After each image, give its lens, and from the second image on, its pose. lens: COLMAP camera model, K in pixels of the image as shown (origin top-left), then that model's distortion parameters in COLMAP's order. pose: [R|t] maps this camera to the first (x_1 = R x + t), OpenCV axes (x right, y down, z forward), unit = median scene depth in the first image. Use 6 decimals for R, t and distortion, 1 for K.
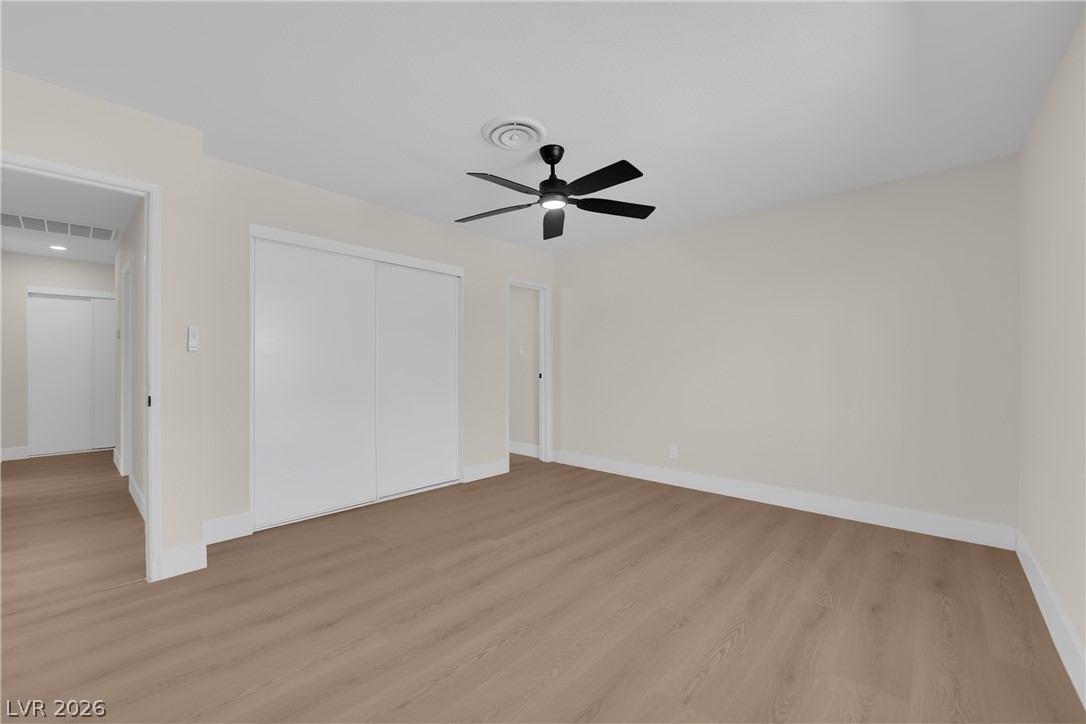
lens RADIAL K [[437.8, 0, 538.1], [0, 437.8, 364.0], [0, 0, 1]] dist [-0.006333, -0.005306]
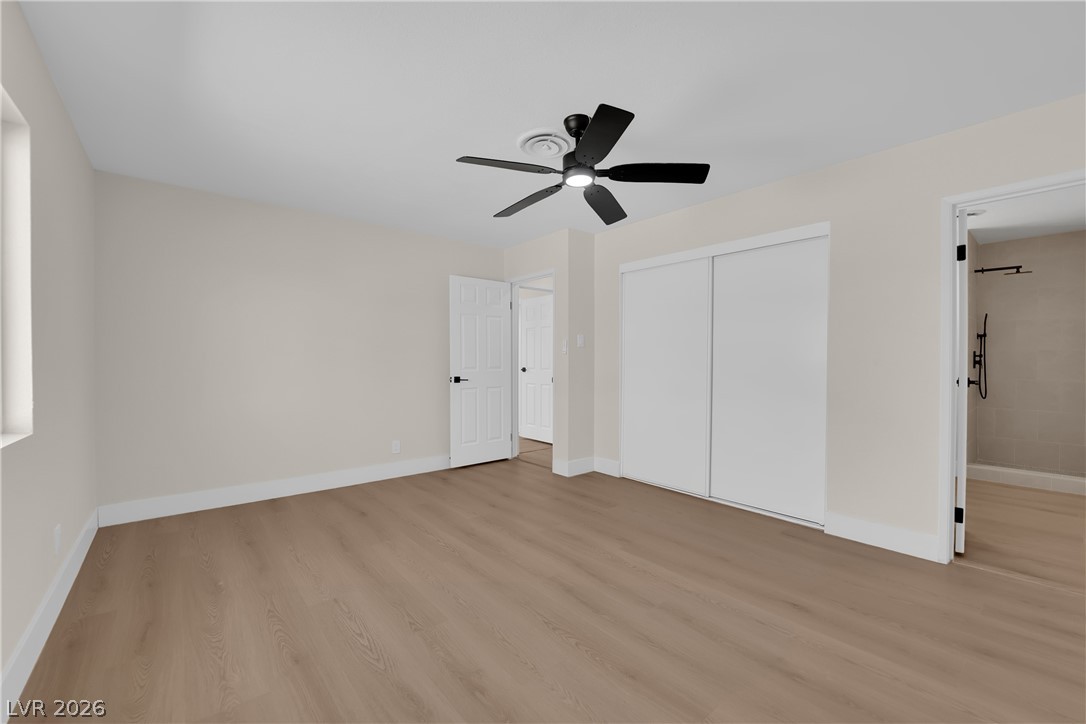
lens RADIAL K [[437.8, 0, 538.1], [0, 437.8, 364.0], [0, 0, 1]] dist [-0.006333, -0.005306]
pose [[-0.136425, 0.004901, -0.990638, 0.930311], [-0.001959, 0.999984, 0.005217, 0.003723], [0.990648, 0.002652, -0.136413, 1.042467]]
